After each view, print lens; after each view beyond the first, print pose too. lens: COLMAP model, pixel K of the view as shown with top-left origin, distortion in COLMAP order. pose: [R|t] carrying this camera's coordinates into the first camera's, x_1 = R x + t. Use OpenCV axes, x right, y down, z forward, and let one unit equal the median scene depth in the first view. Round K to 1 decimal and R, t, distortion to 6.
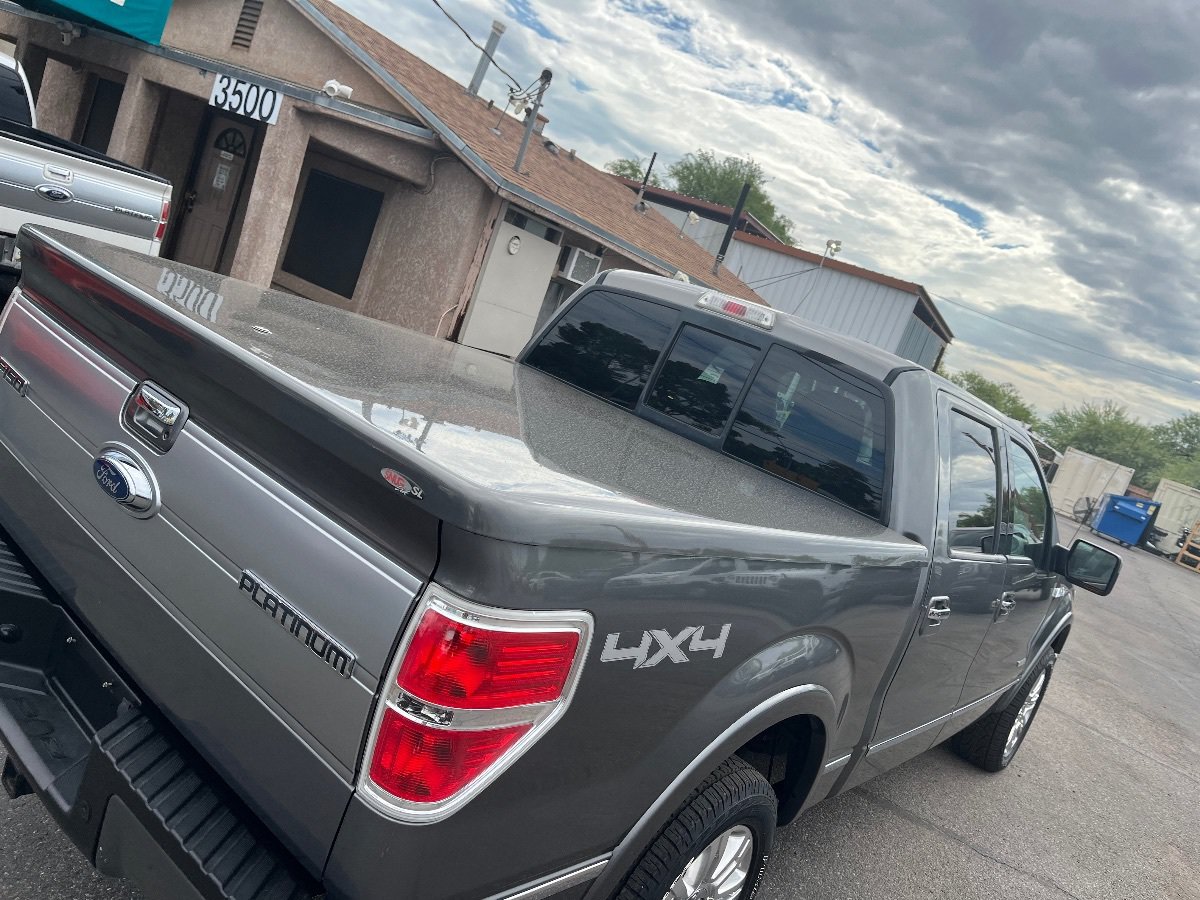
lens RADIAL K [[907.7, 0, 613.4], [0, 907.7, 452.3], [0, 0, 1]] dist [0.074191, -0.106195]
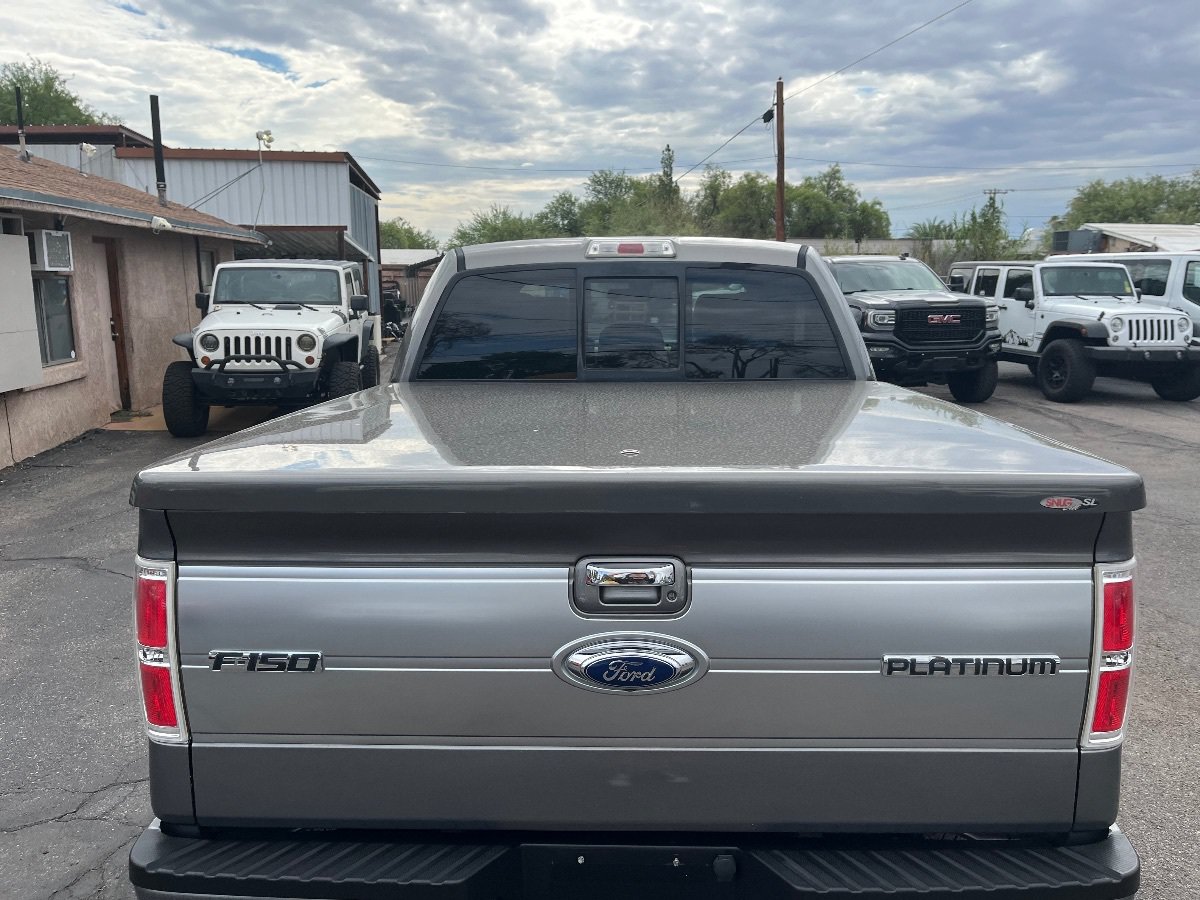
lens RADIAL K [[907.7, 0, 613.4], [0, 907.7, 452.3], [0, 0, 1]] dist [0.074191, -0.106195]
pose [[0.742544, -0.446041, 0.499675, -0.163073], [0.367493, 0.895003, 0.252821, -0.071202], [-0.559980, -0.004104, 0.828496, 0.048223]]
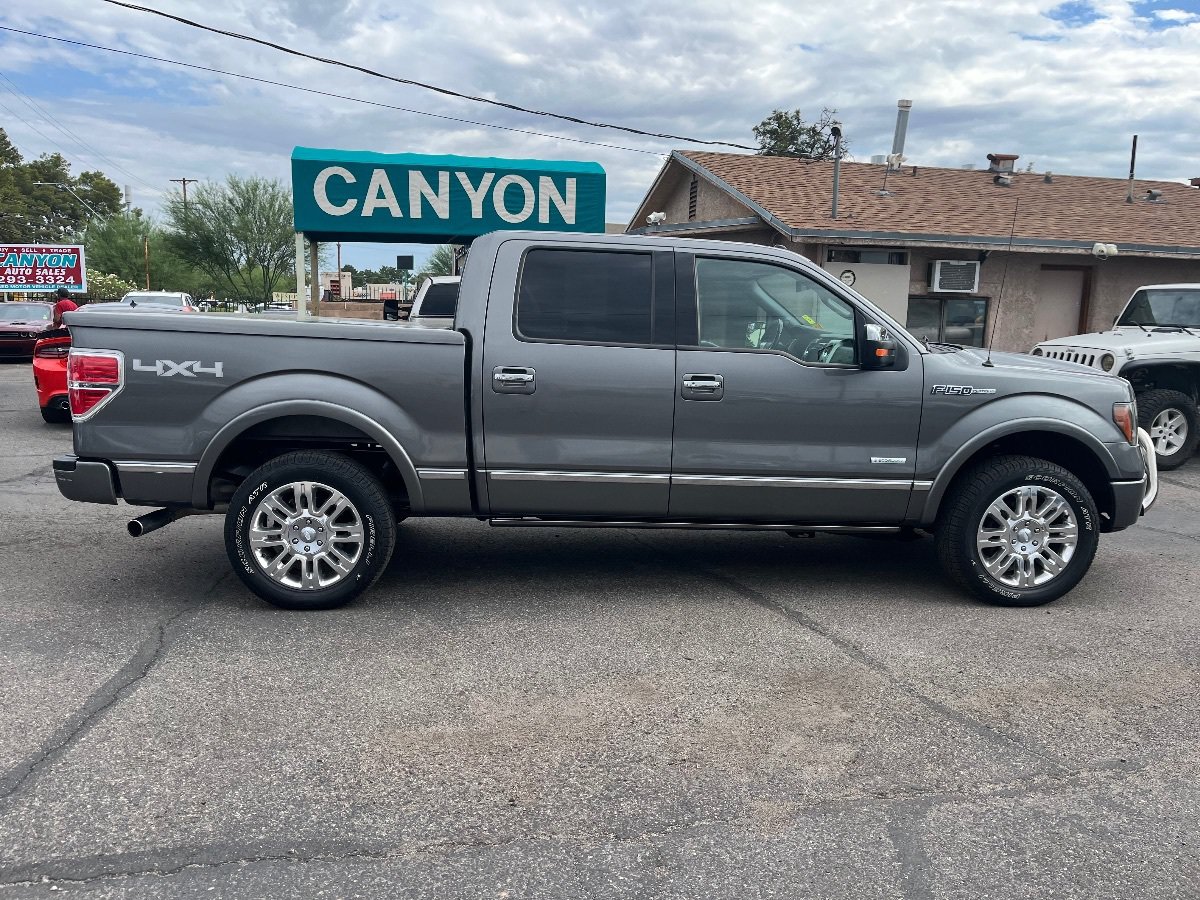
lens RADIAL K [[917.9, 0, 602.7], [0, 917.9, 458.9], [0, 0, 1]] dist [0.075369, -0.113860]
pose [[0.652770, -0.217381, -0.725697, 0.443837], [0.093345, 0.973726, -0.207713, 0.185568], [0.751783, 0.067849, 0.655911, 0.038547]]
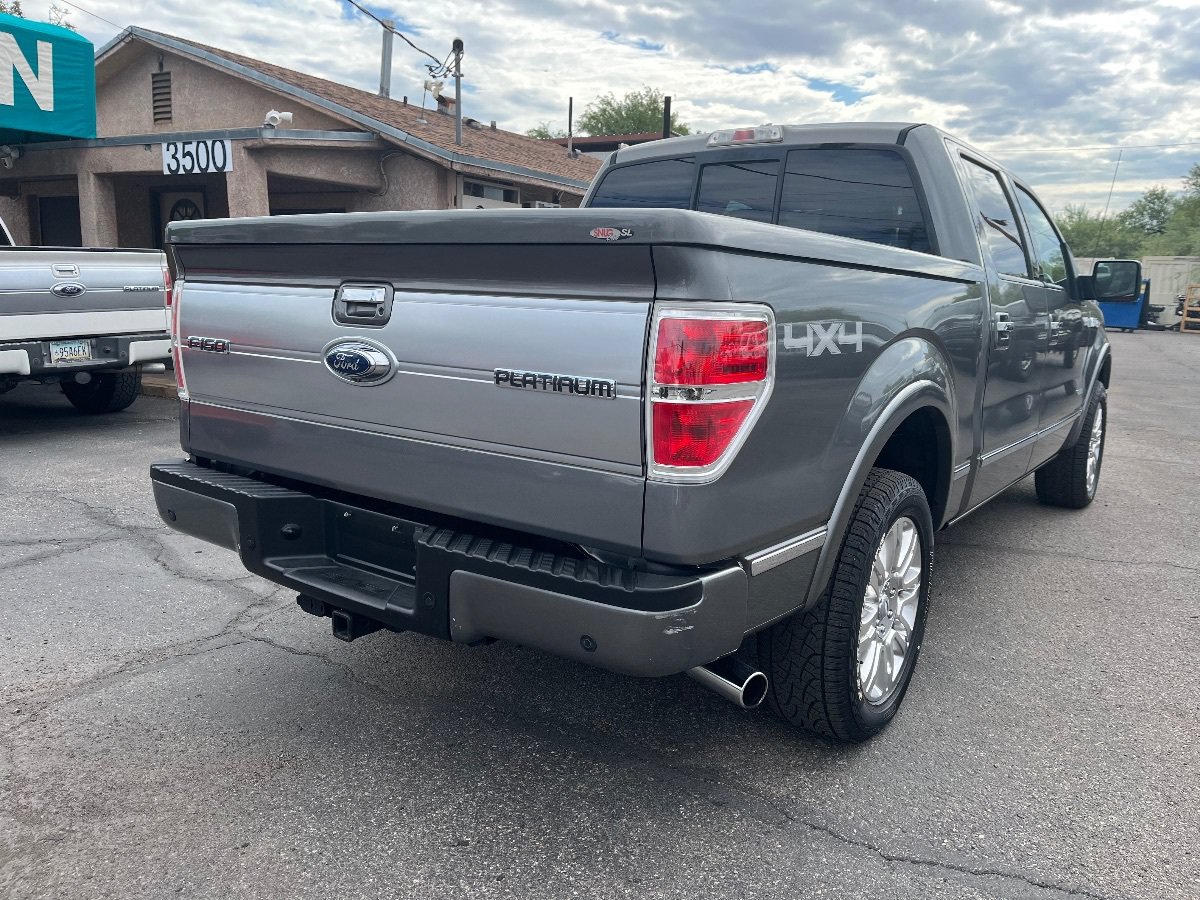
lens RADIAL K [[910.0, 0, 605.3], [0, 910.0, 453.7], [0, 0, 1]] dist [0.068765, -0.106024]
pose [[0.947941, -0.318144, -0.013868, -0.043187], [0.318432, 0.947414, 0.031744, 0.038543], [0.003040, -0.034508, 0.999400, -0.041401]]
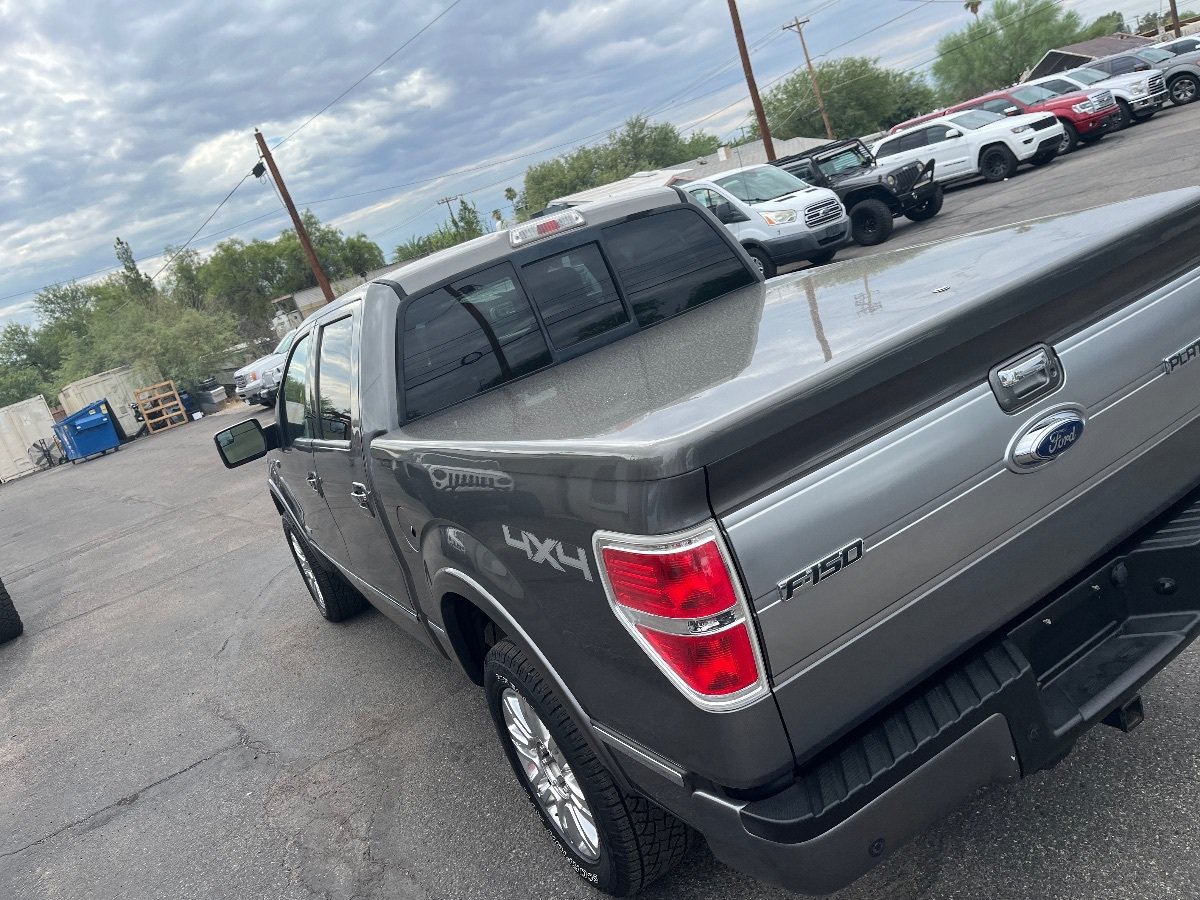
lens RADIAL K [[917.9, 0, 602.7], [0, 917.9, 458.9], [0, 0, 1]] dist [0.075369, -0.113860]
pose [[0.213356, -0.626708, 0.749478, -0.267775], [0.545337, 0.712903, 0.440881, -0.130863], [-0.810609, 0.314653, 0.493869, 0.162327]]
